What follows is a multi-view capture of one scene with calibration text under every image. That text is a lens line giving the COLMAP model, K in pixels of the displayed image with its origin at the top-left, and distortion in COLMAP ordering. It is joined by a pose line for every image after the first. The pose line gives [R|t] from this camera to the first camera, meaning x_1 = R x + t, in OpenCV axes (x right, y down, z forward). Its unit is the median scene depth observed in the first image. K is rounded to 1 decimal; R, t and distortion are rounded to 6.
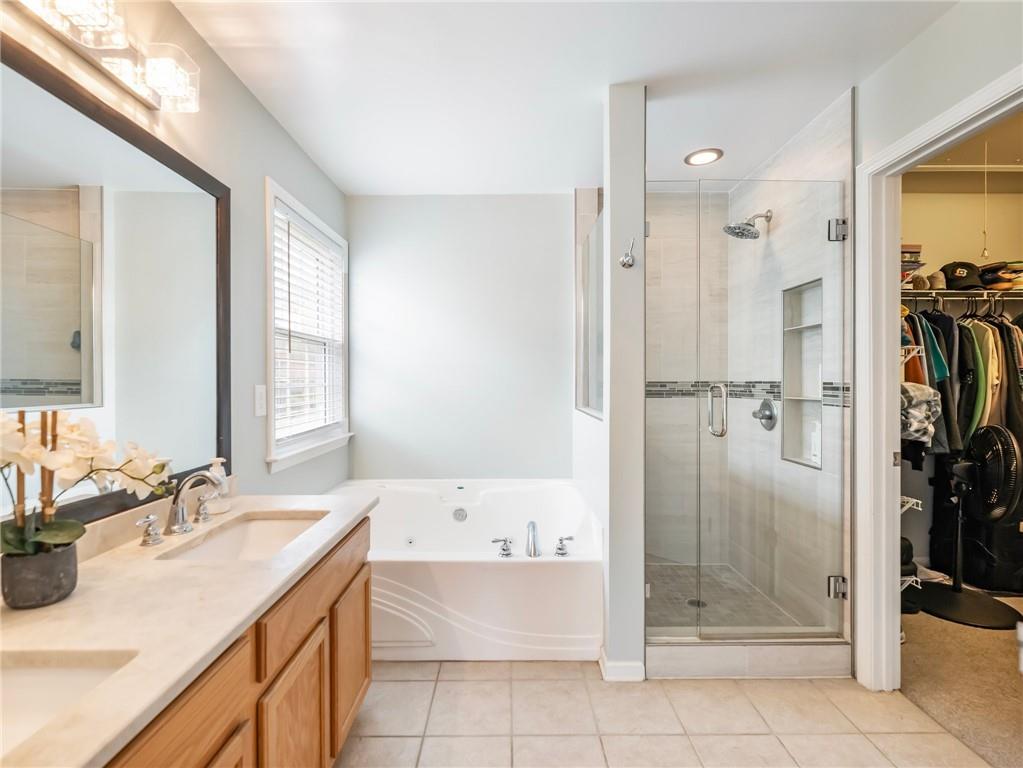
lens RADIAL K [[464.2, 0, 511.5], [0, 464.2, 384.0], [0, 0, 1]] dist [0.018938, -0.019702]
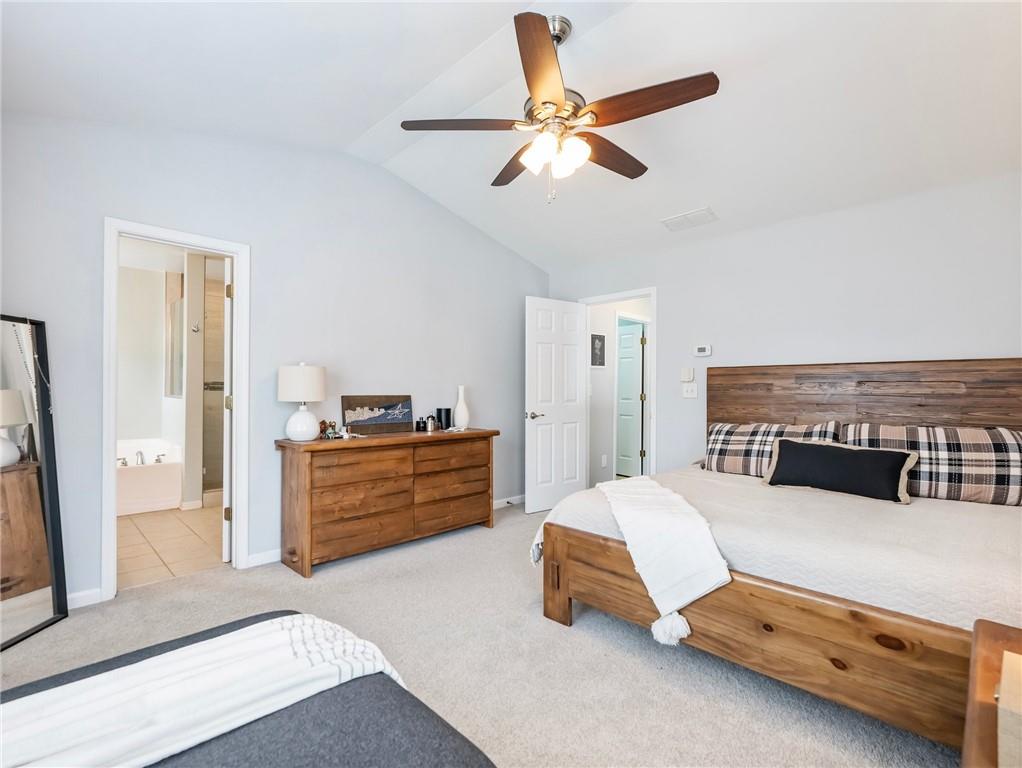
lens RADIAL K [[479.9, 0, 506.4], [0, 479.9, 384.7], [0, 0, 1]] dist [-0.000905, -0.000471]
pose [[0.712633, 0.010033, 0.701465, -0.281086], [0.001147, 0.999880, -0.015467, 0.051988], [-0.701536, 0.011826, 0.712536, -1.568828]]
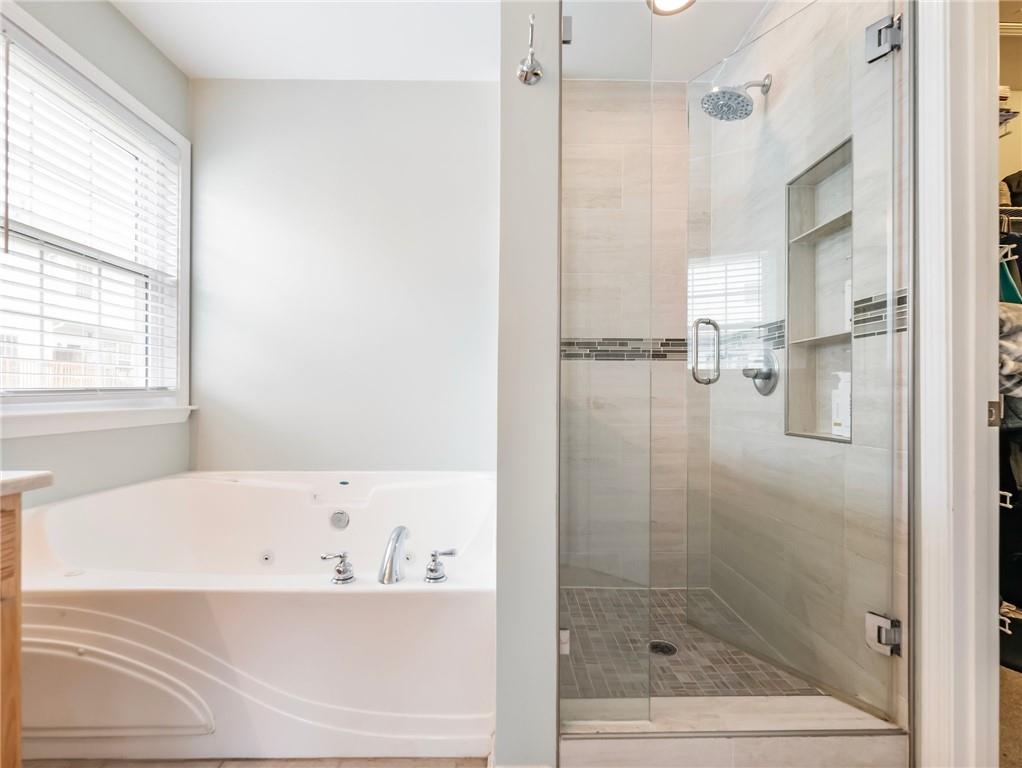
lens RADIAL K [[474.1, 0, 509.4], [0, 474.1, 389.0], [0, 0, 1]] dist [0.000964, 0.000058]
pose [[0.999822, 0.006965, 0.017507, 0.187094], [-0.006746, 0.999899, -0.012536, 0.118909], [-0.017593, 0.012415, 0.999768, 0.358459]]
